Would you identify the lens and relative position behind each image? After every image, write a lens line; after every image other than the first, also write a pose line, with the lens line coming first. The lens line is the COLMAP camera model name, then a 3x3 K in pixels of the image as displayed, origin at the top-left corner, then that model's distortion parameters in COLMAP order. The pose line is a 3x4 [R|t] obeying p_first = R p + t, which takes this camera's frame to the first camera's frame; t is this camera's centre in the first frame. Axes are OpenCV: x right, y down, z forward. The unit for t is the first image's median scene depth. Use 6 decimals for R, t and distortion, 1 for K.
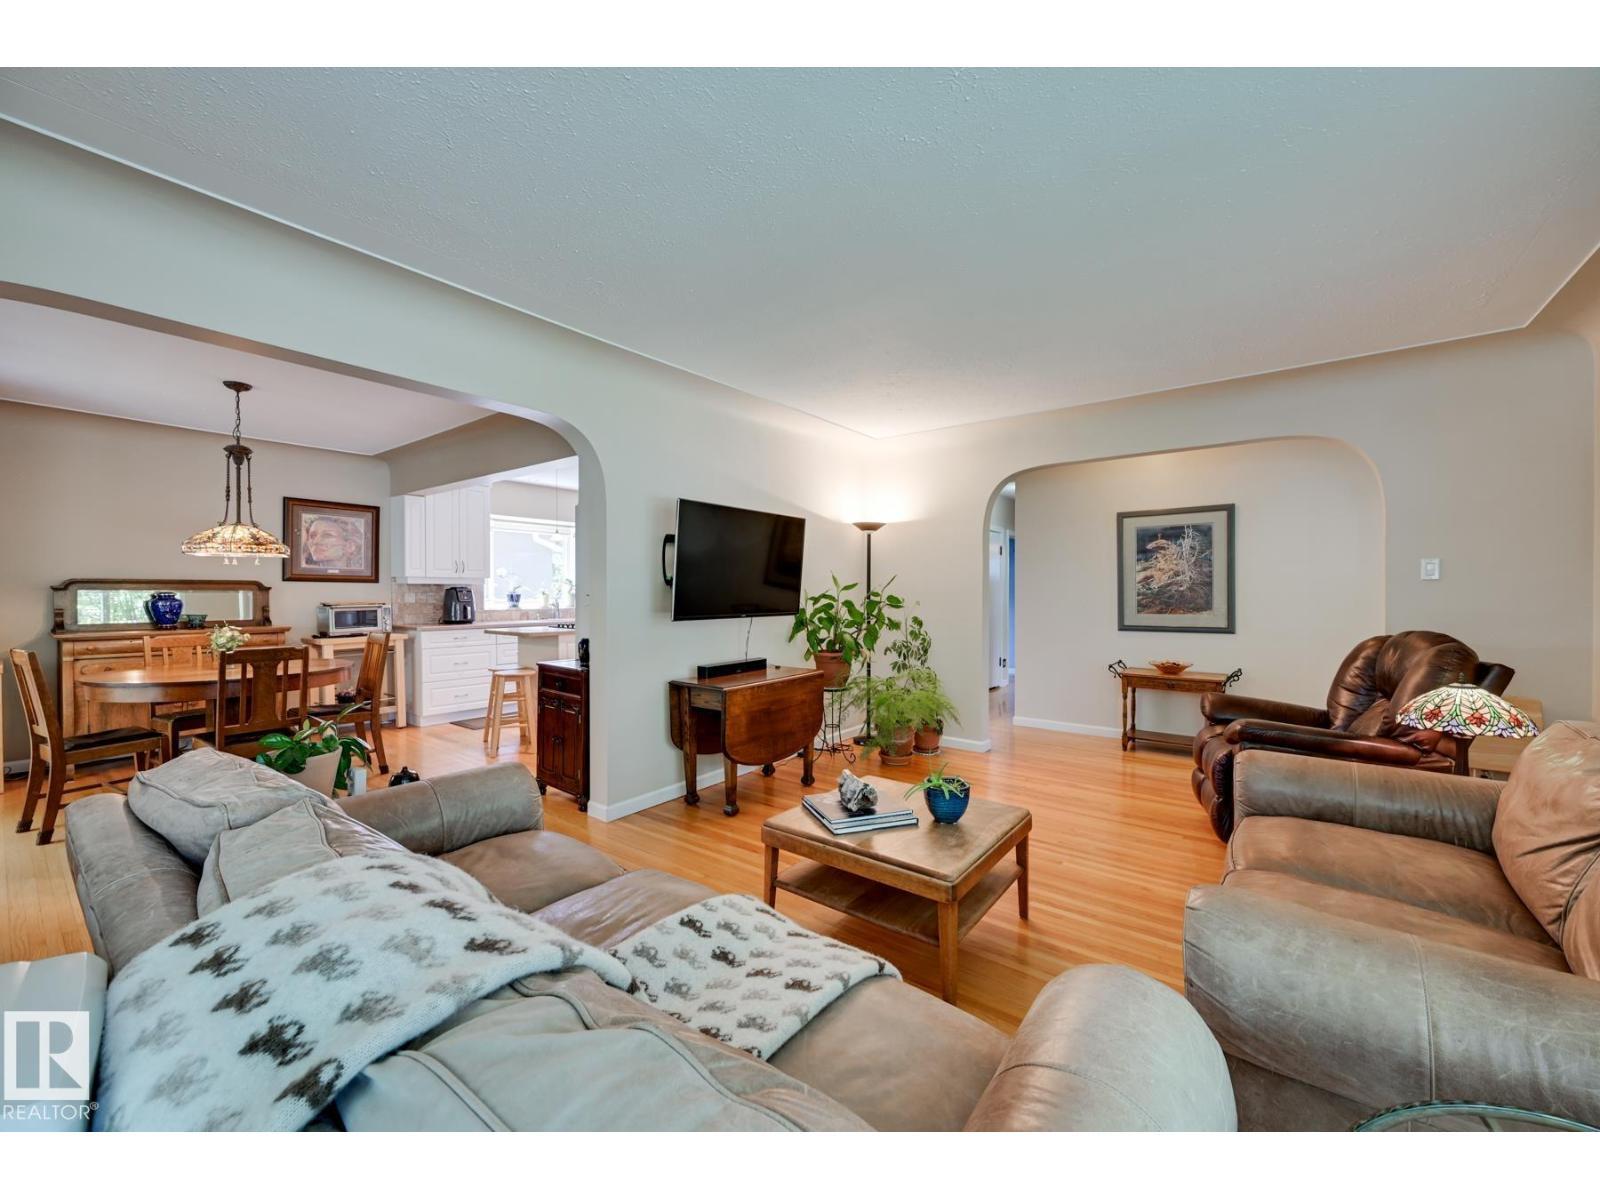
lens RADIAL K [[628.1, 0, 800.0], [0, 628.1, 600.0], [0, 0, 1]] dist [-0.000213, -0.000088]
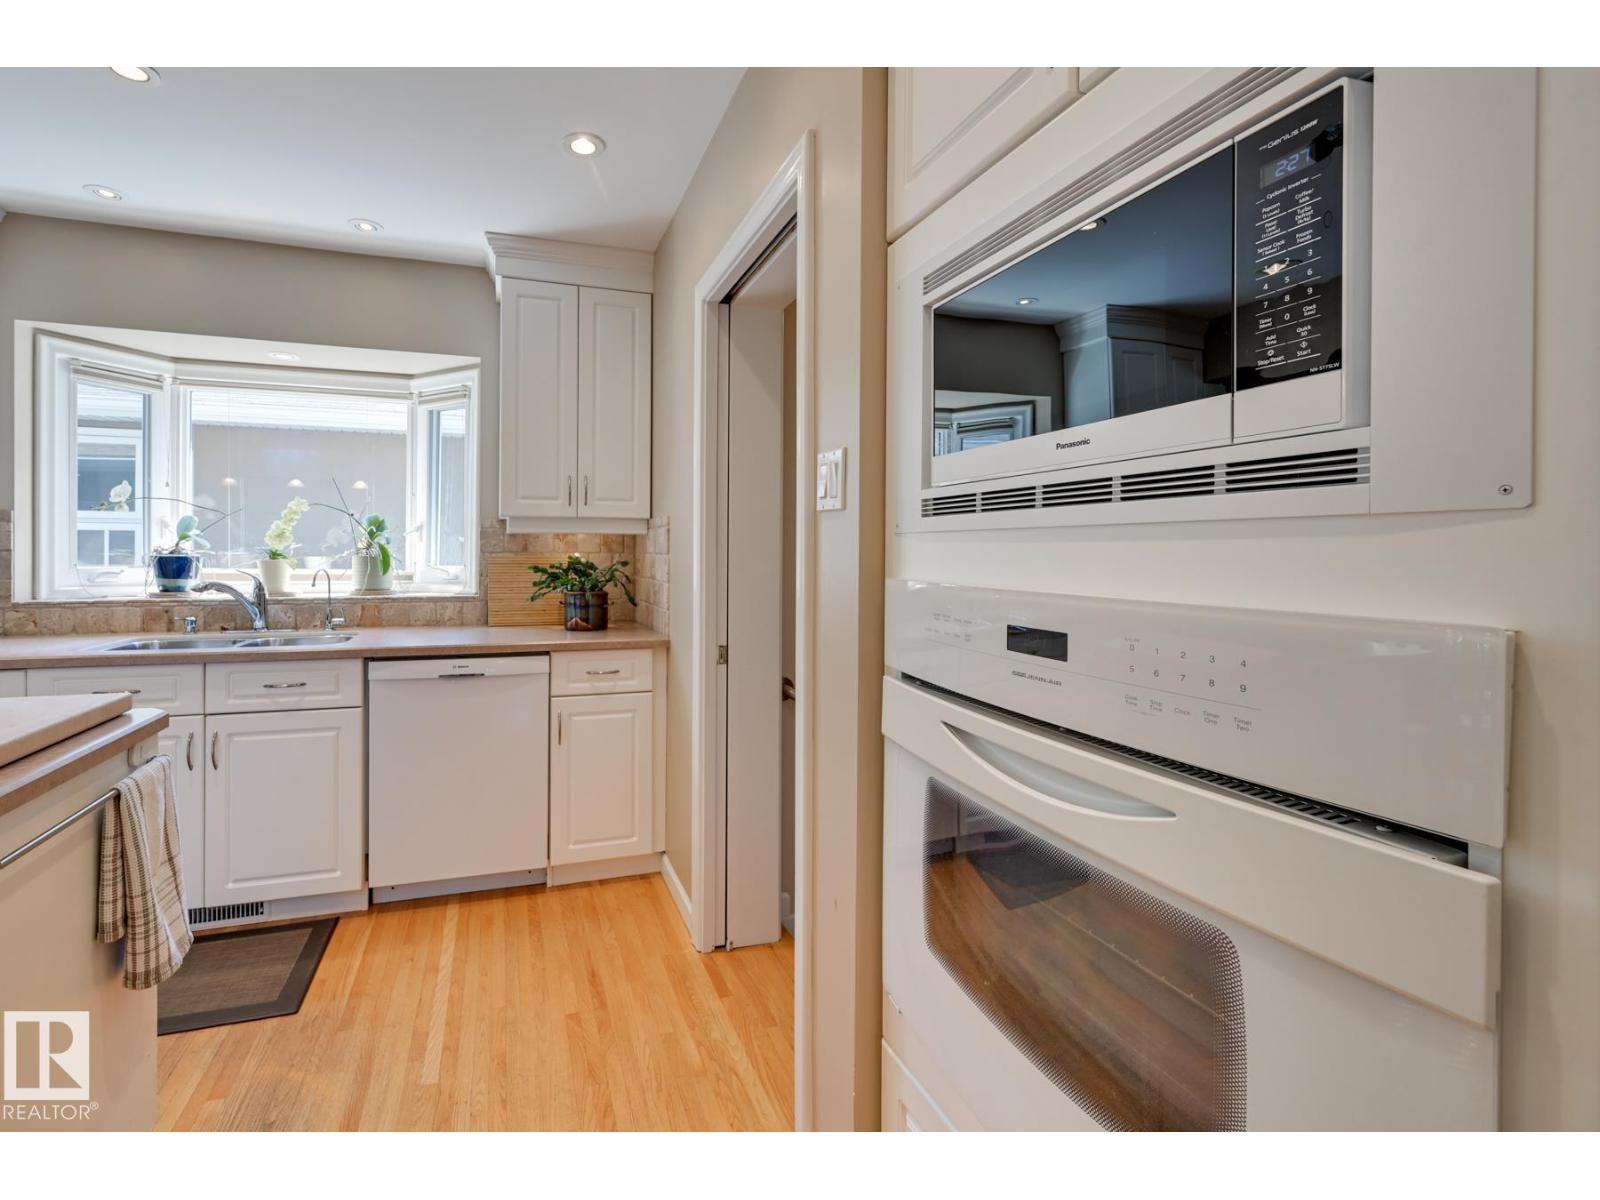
lens RADIAL K [[702.8, 0, 714.7], [0, 702.8, 553.9], [0, 0, 1]] dist [-0.001369, -0.000209]
pose [[0.820018, 0.007549, -0.572288, 0.032552], [-0.014024, 0.999878, -0.006907, -0.015633], [0.572166, 0.013690, 0.820024, 1.104567]]
